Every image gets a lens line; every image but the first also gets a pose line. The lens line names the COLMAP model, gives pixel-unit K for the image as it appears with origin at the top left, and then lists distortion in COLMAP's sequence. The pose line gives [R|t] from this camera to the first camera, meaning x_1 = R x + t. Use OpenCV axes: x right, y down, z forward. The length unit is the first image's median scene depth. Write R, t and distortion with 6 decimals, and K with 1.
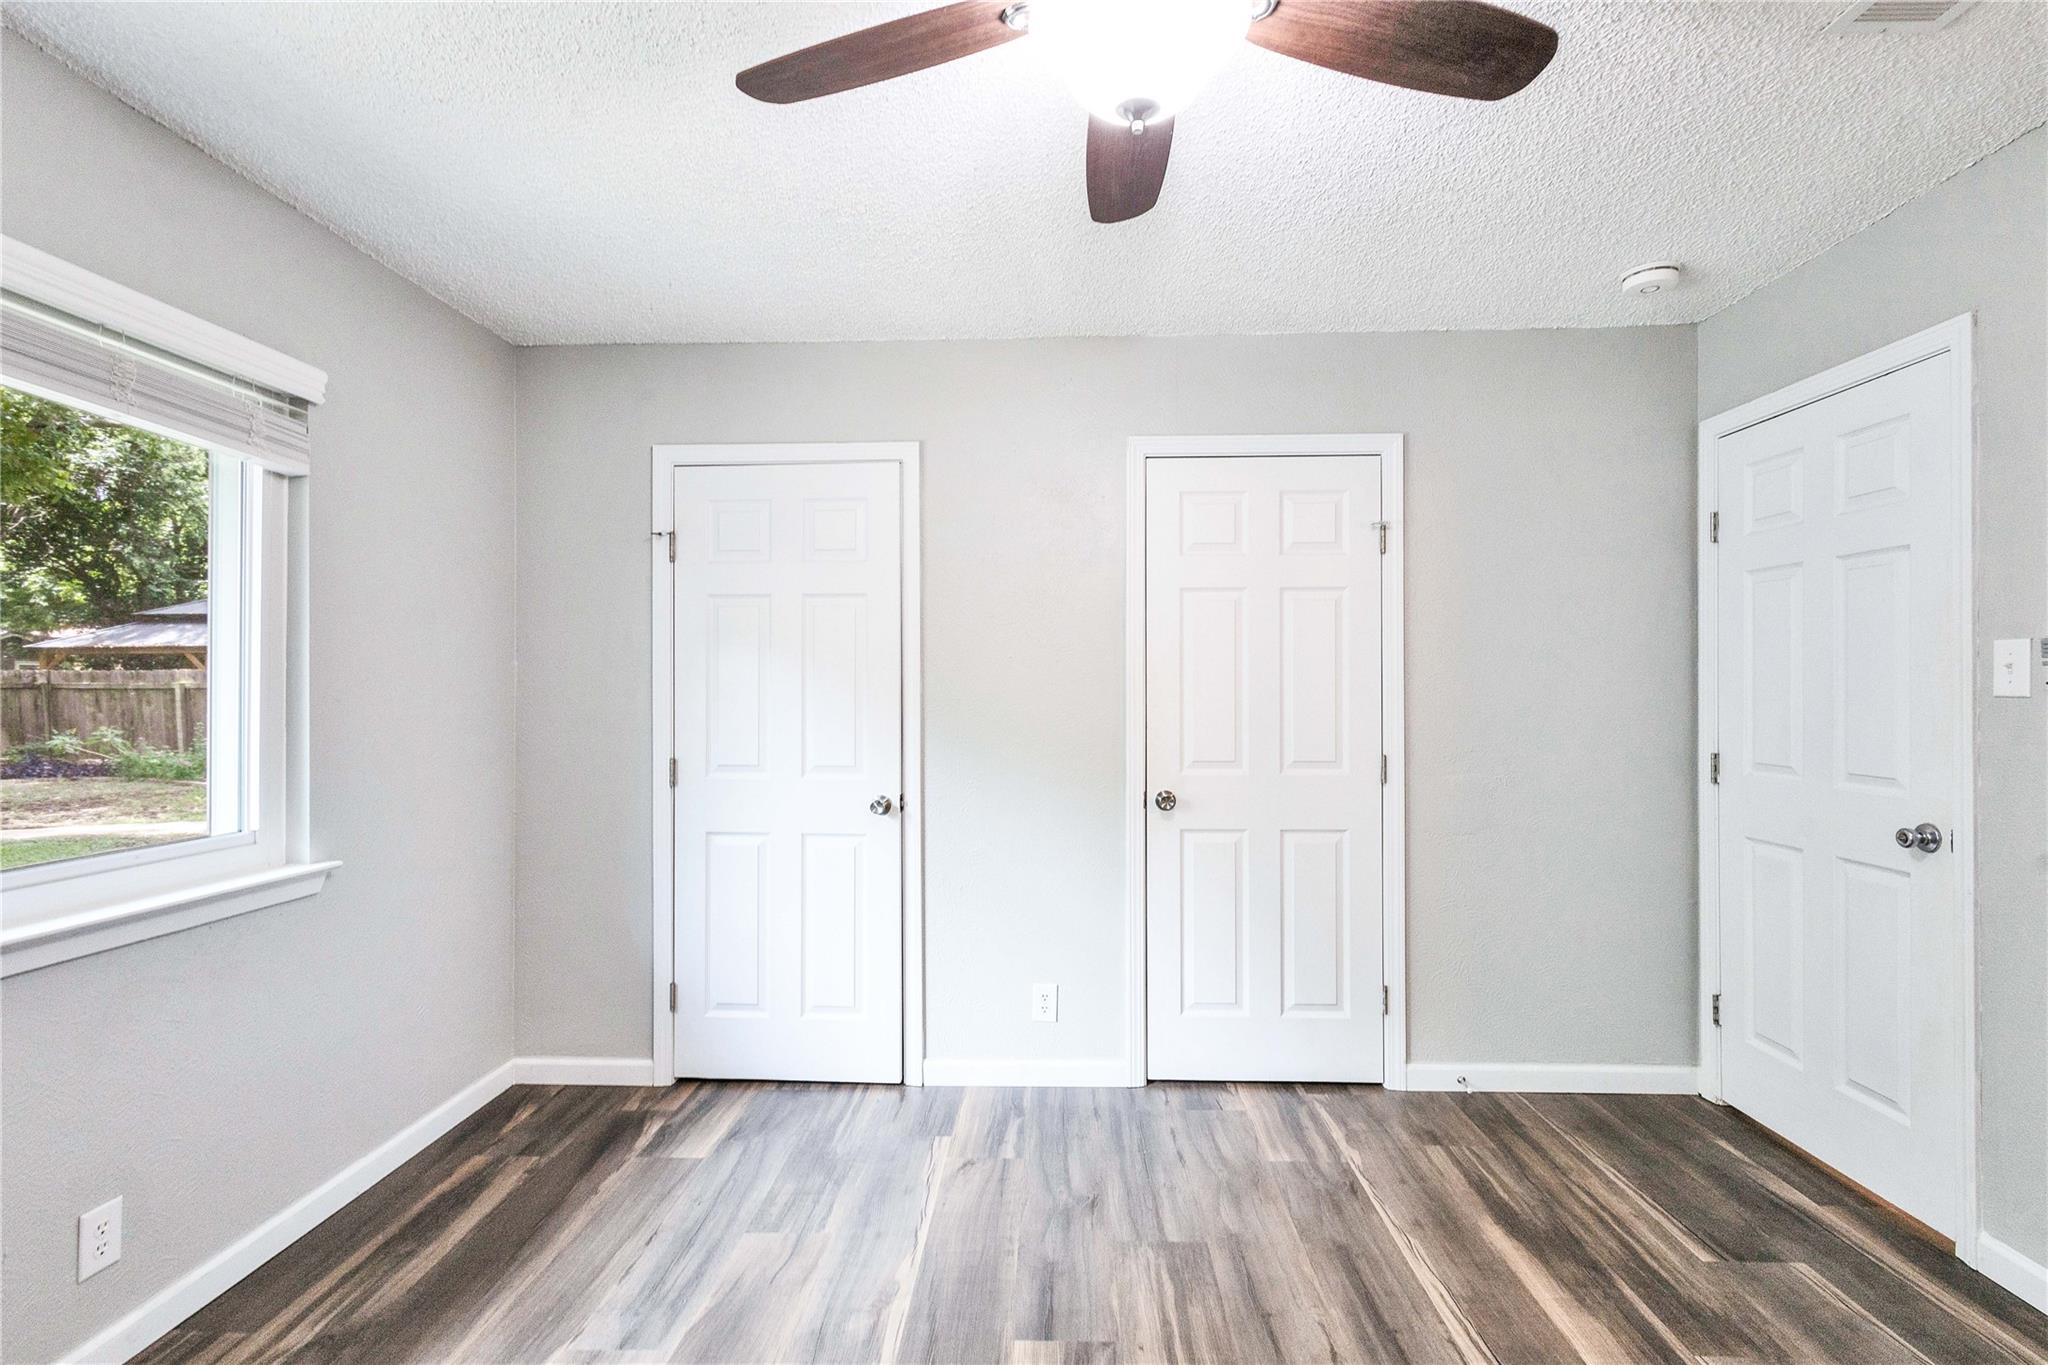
lens RADIAL K [[947.2, 0, 1032.7], [0, 947.2, 682.7], [0, 0, 1]] dist [0.025875, -0.001573]
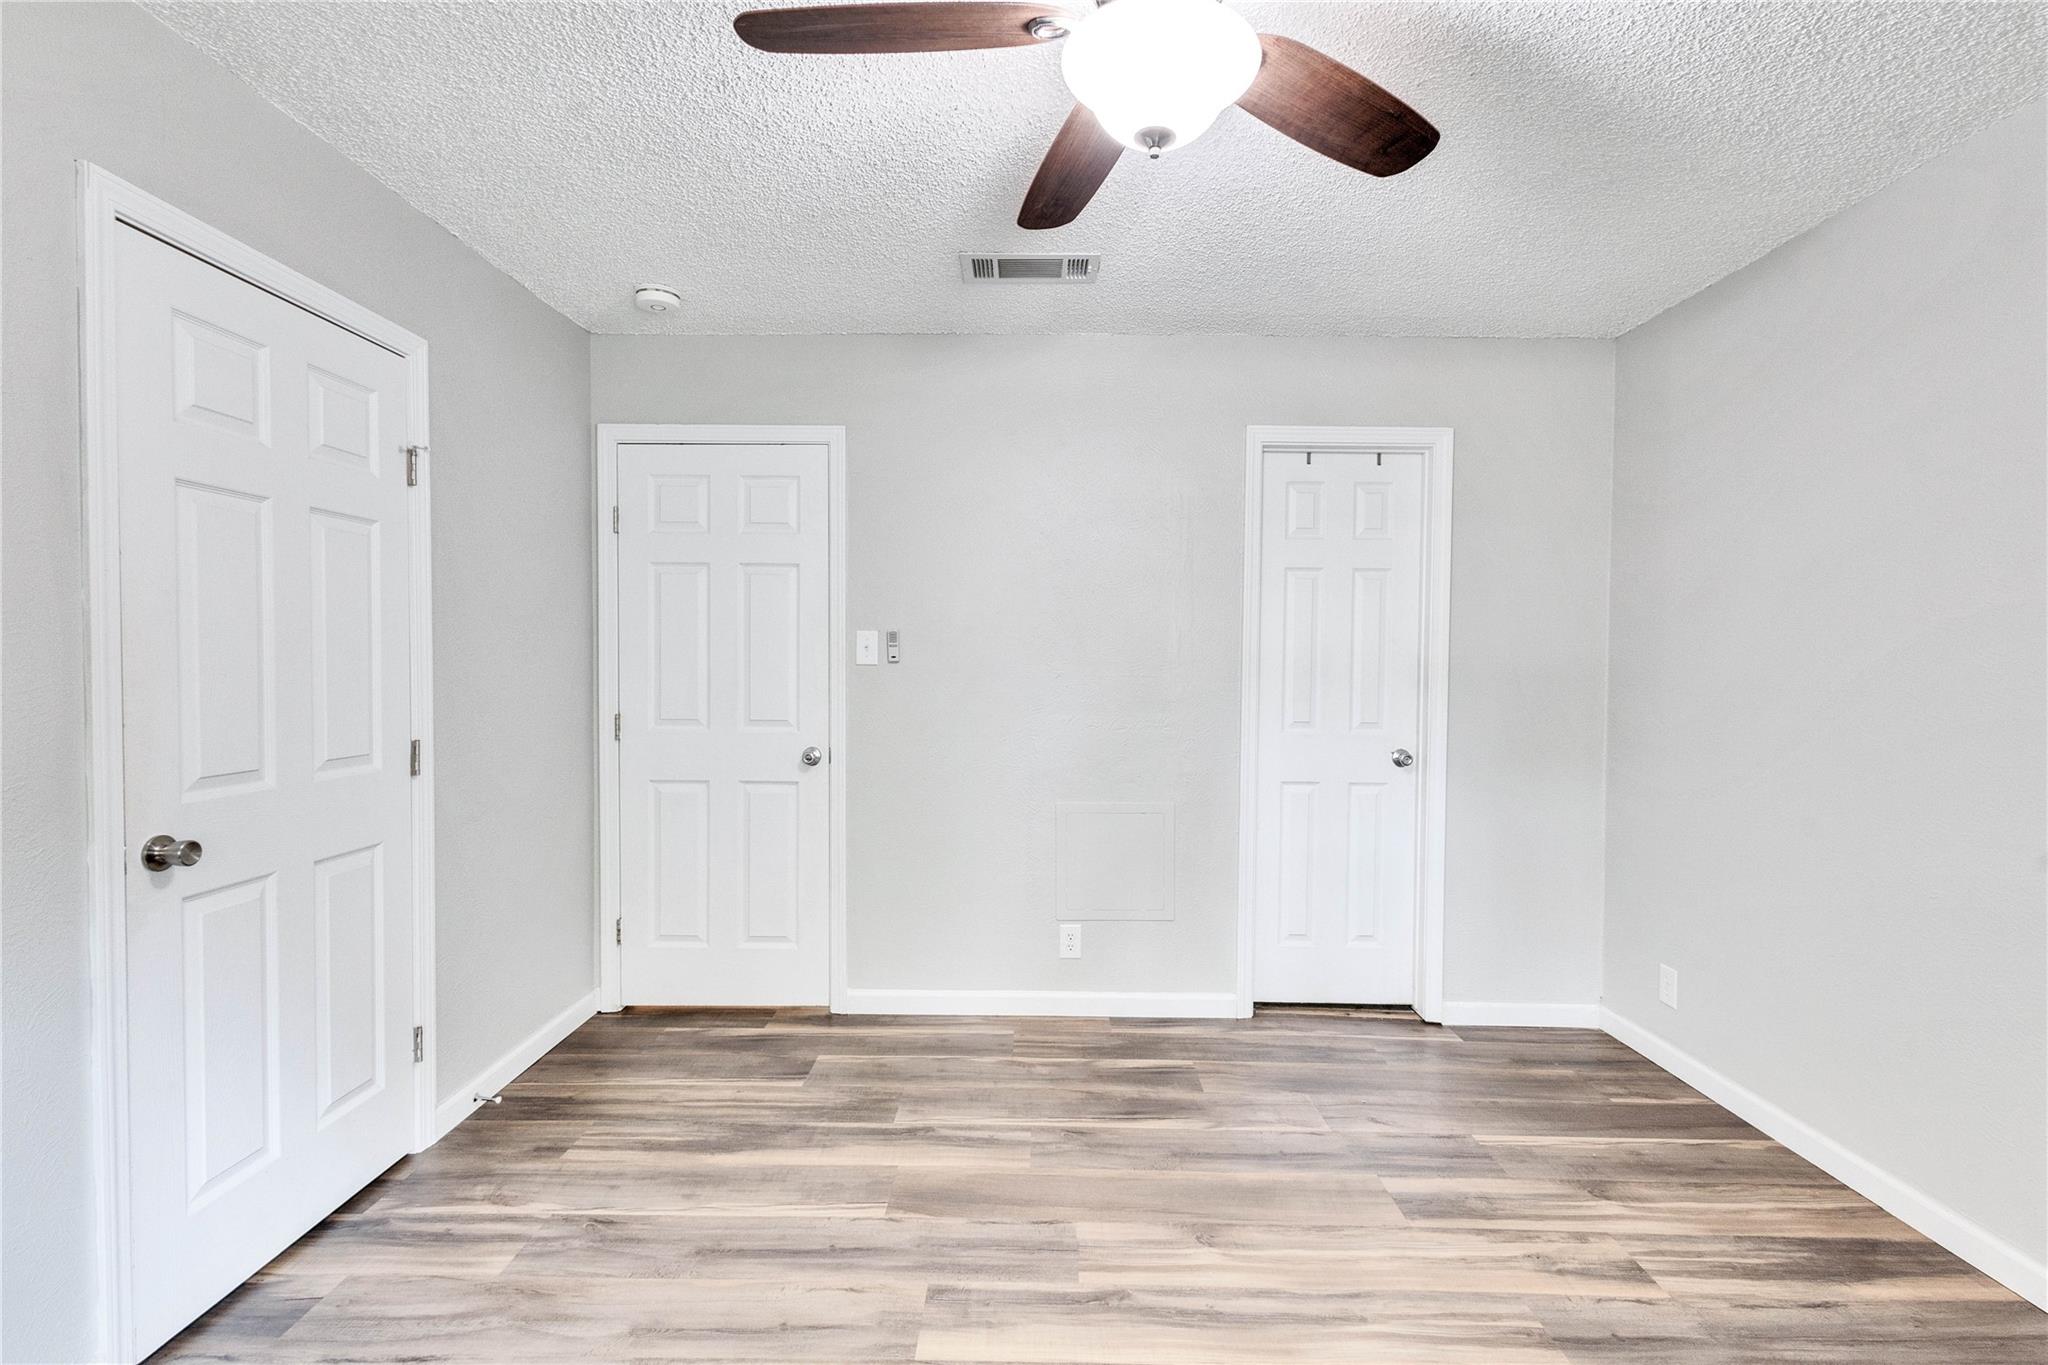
lens RADIAL K [[941.4, 0, 1033.8], [0, 941.4, 680.4], [0, 0, 1]] dist [0.010034, 0.000689]
pose [[-0.017890, -0.017857, 0.999680, -0.538447], [-0.012333, 0.999768, 0.017638, 0.006950], [-0.999764, -0.012013, -0.018106, 0.622502]]
